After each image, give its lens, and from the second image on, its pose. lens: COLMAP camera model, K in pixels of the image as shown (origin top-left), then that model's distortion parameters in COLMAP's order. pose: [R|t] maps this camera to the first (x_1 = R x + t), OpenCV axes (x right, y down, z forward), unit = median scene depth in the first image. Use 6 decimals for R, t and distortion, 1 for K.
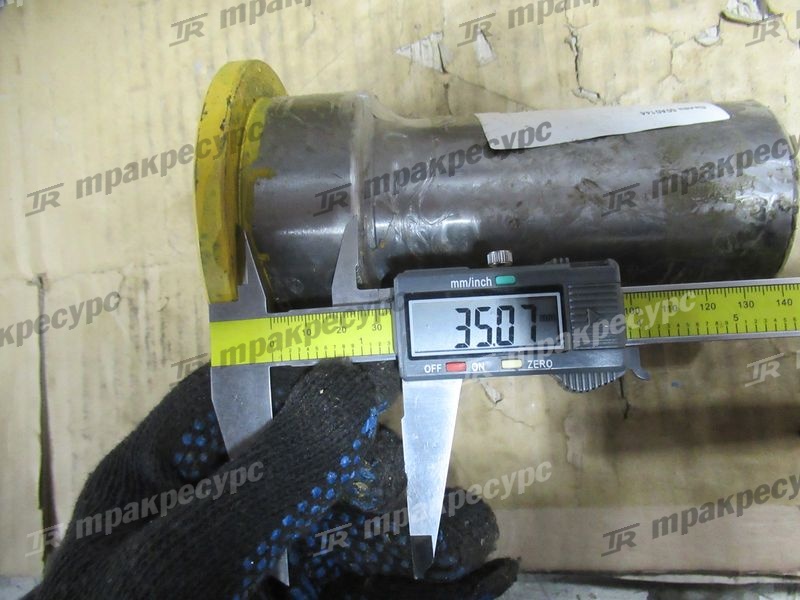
lens RADIAL K [[599.9, 0, 396.0], [0, 599.9, 319.5], [0, 0, 1]] dist [-0.021140, 0.006089]
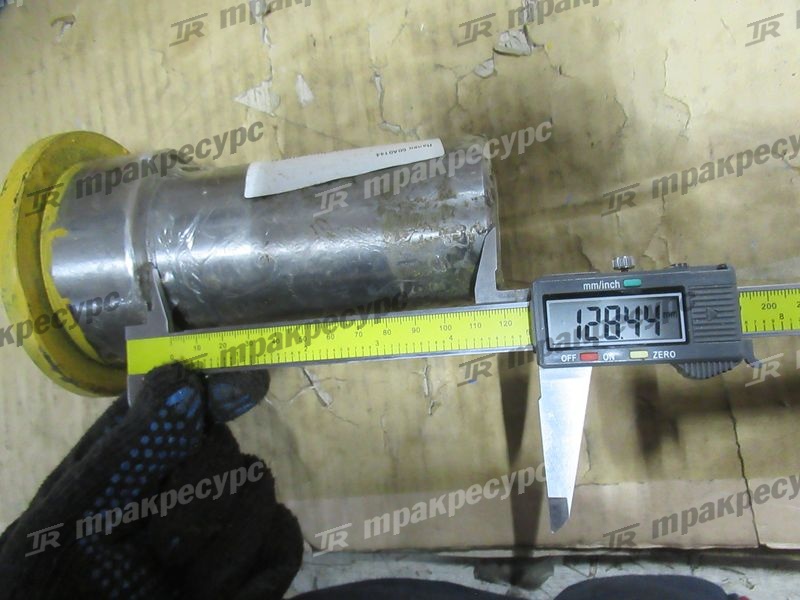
lens RADIAL K [[599.9, 0, 403.0], [0, 599.9, 313.8], [0, 0, 1]] dist [-0.021140, 0.006089]
pose [[0.996263, -0.057372, -0.064564, 0.388686], [0.057785, 0.998319, 0.004554, -0.029355], [0.064194, -0.008267, 0.997903, -0.124186]]
